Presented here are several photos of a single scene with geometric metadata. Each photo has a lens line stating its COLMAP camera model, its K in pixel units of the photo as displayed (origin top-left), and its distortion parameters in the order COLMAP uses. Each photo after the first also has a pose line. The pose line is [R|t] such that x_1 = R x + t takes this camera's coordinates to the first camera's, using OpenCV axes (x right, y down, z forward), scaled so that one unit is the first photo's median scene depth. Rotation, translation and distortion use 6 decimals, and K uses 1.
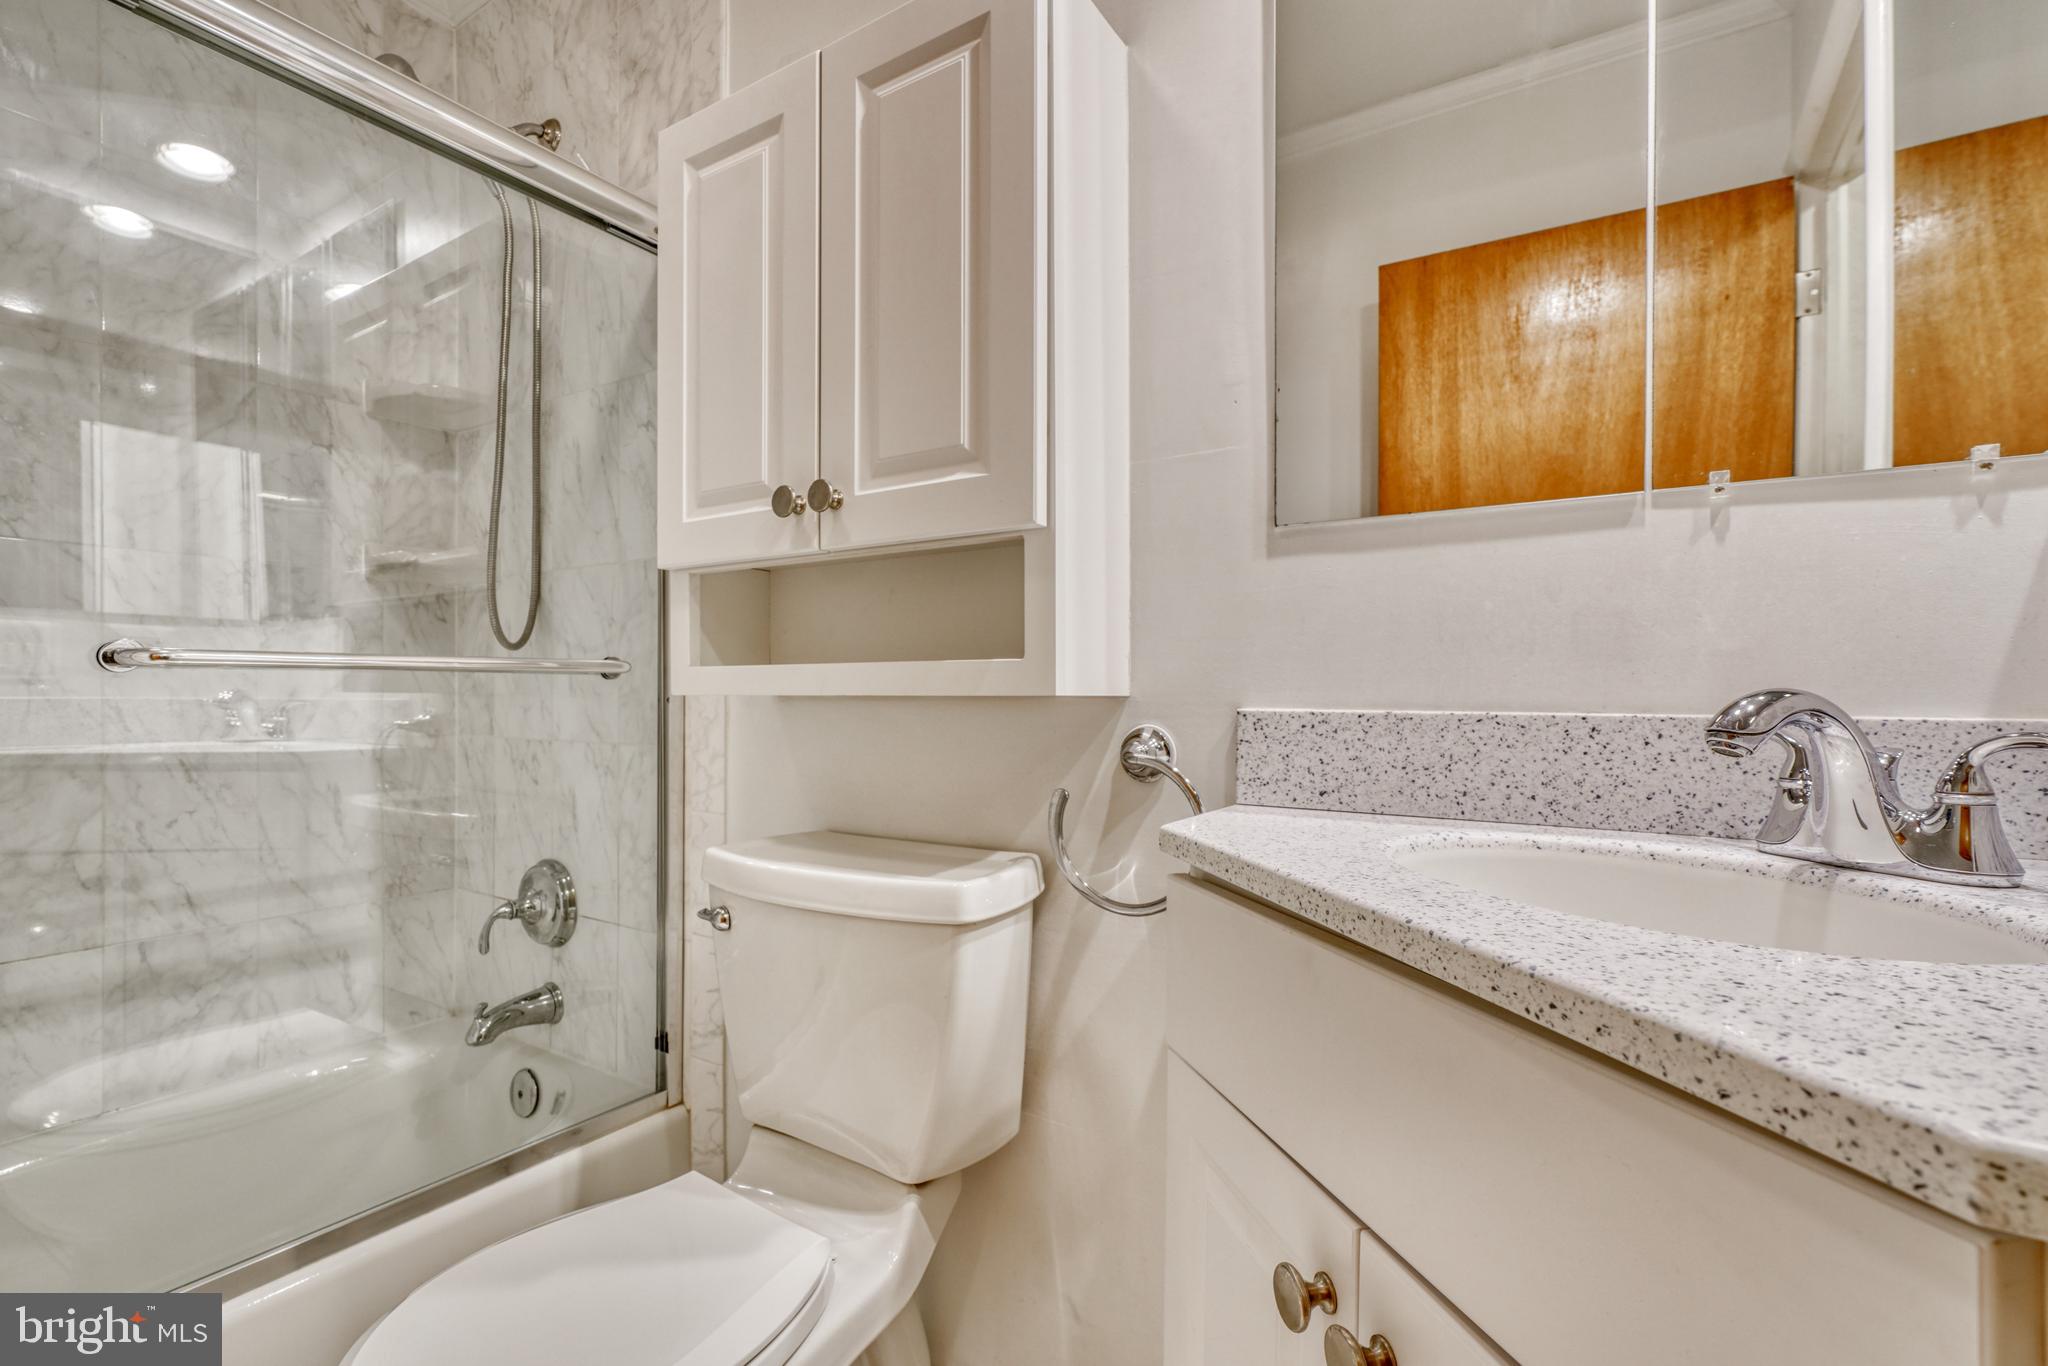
lens RADIAL K [[923.6, 0, 1015.3], [0, 923.6, 699.6], [0, 0, 1]] dist [-0.012441, 0.005518]
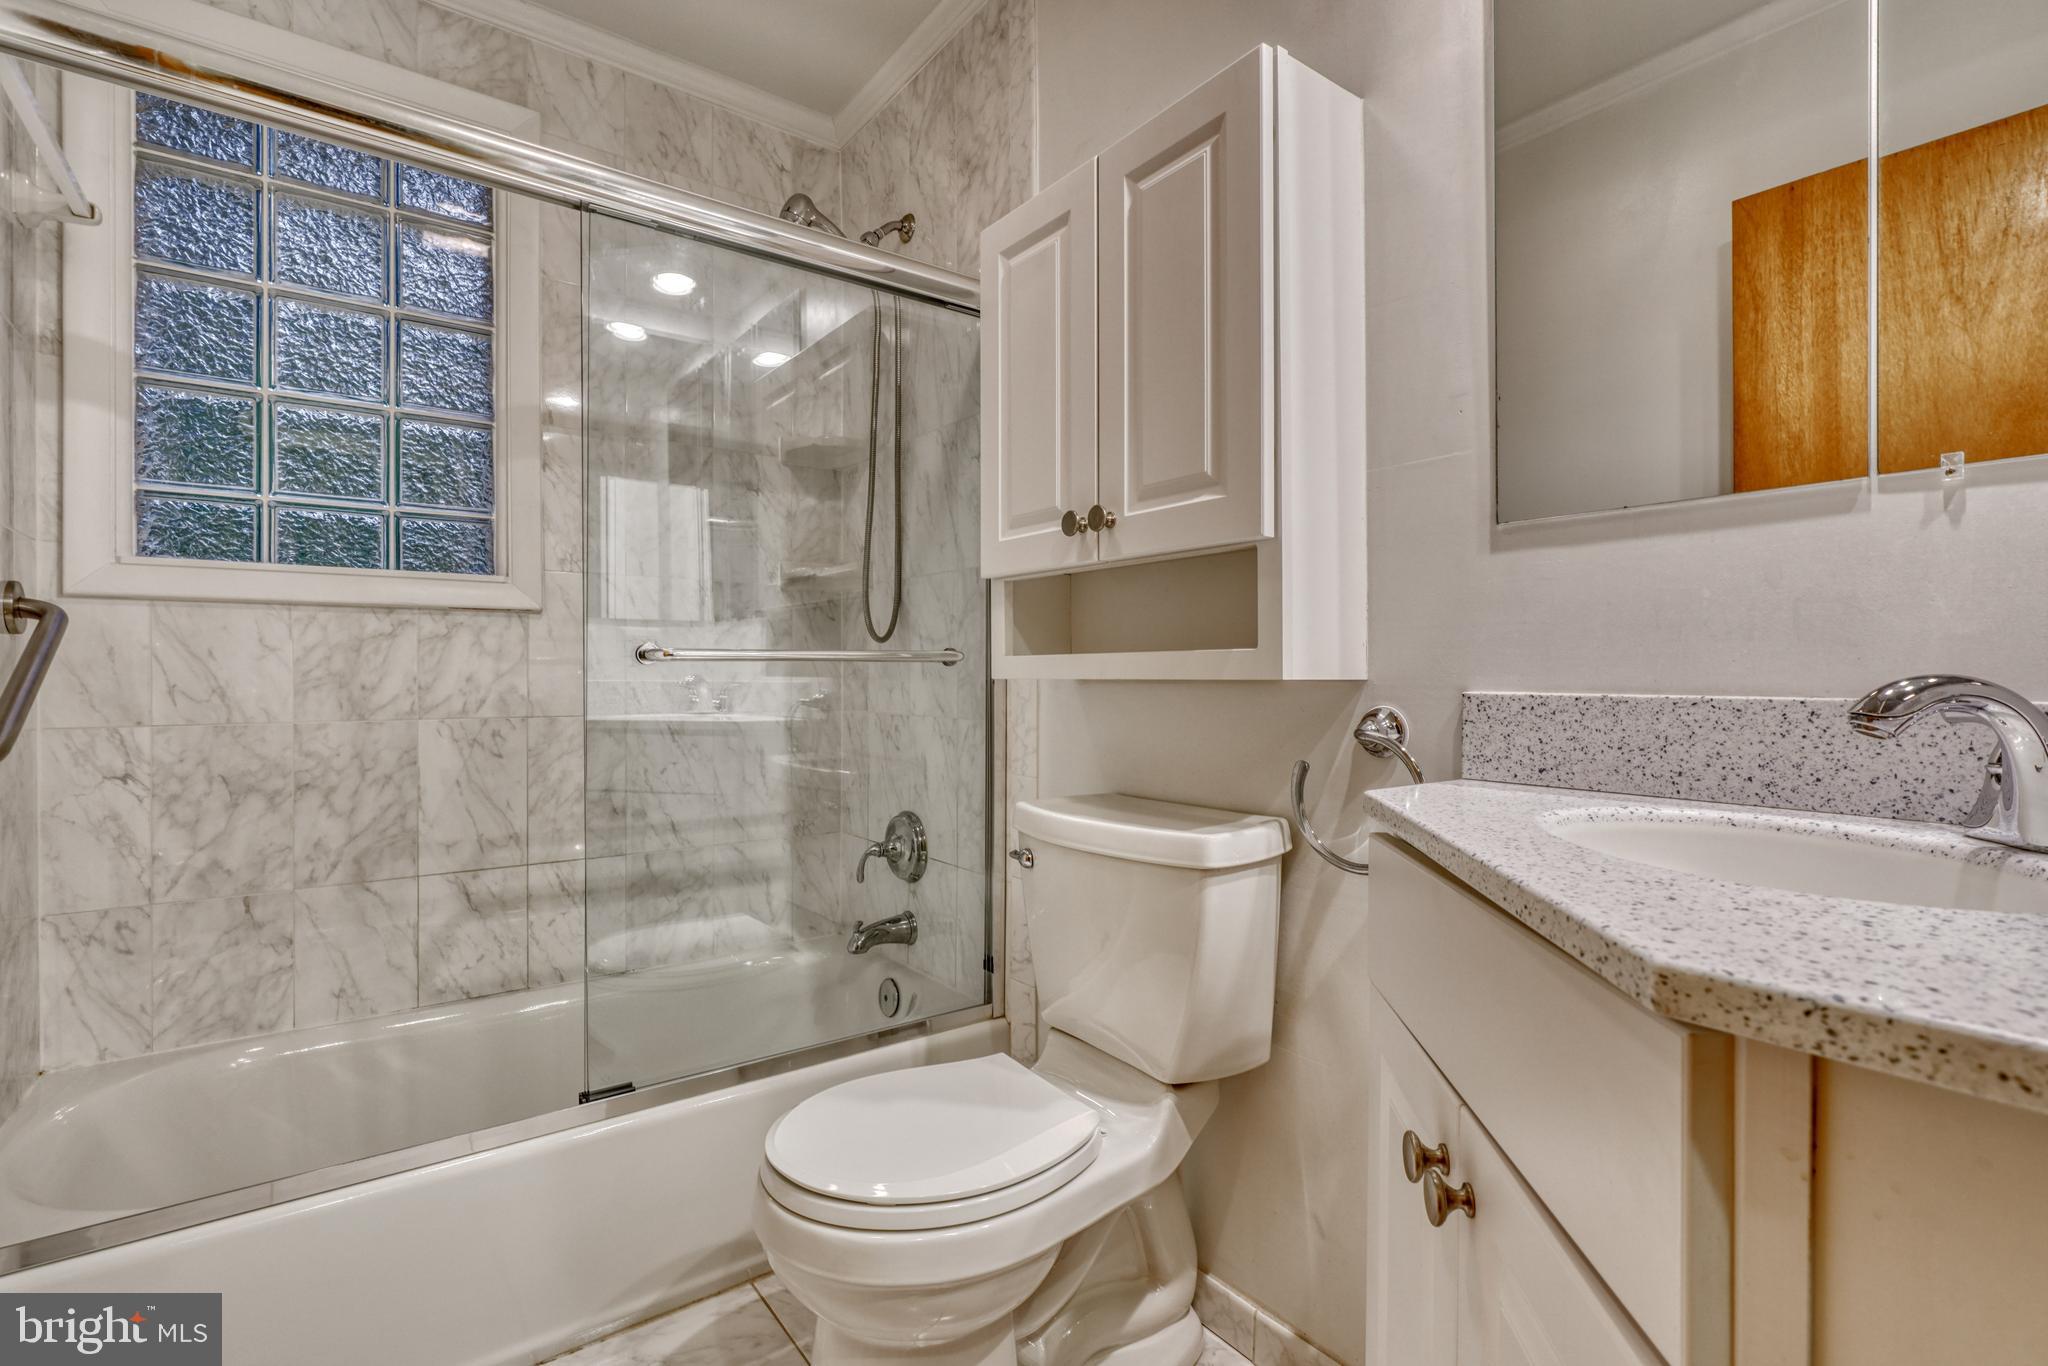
lens RADIAL K [[923.6, 0, 1018.5], [0, 923.6, 682.5], [0, 0, 1]] dist [-0.012441, 0.005518]
pose [[0.936583, 0.000890, -0.350445, 0.070382], [-0.000453, 0.999999, 0.001330, -0.001225], [0.350446, -0.001087, 0.936582, -0.112263]]
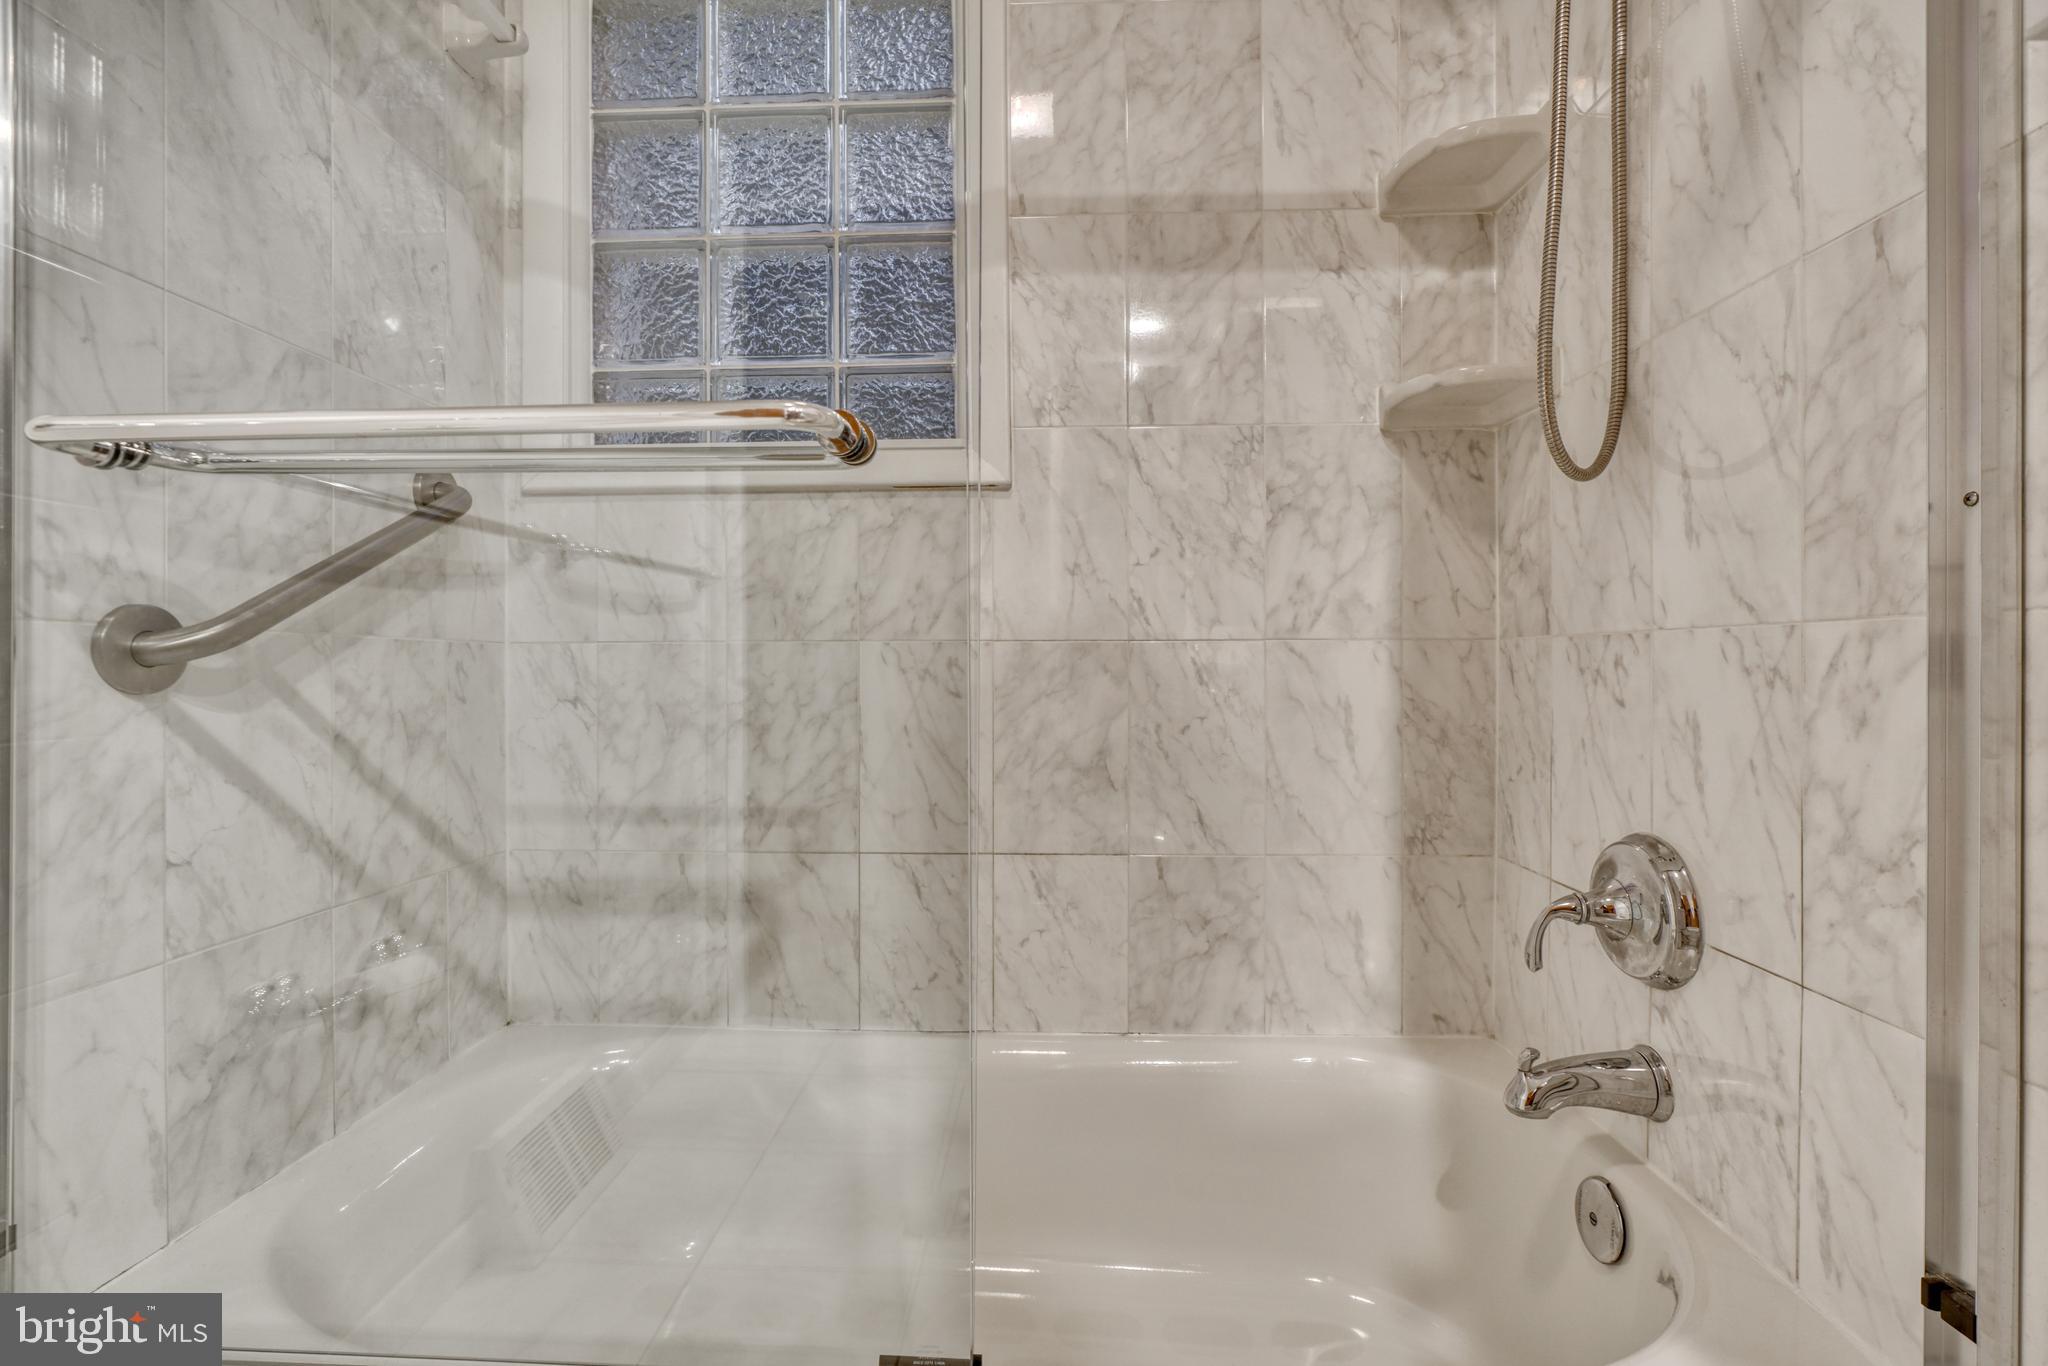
lens RADIAL K [[923.6, 0, 1015.9], [0, 923.6, 669.4], [0, 0, 1]] dist [-0.012441, 0.005518]
pose [[0.505764, -0.002513, -0.862668, -0.210657], [0.000292, 0.999996, -0.002742, 0.072037], [0.862672, 0.001135, 0.505763, 0.370129]]
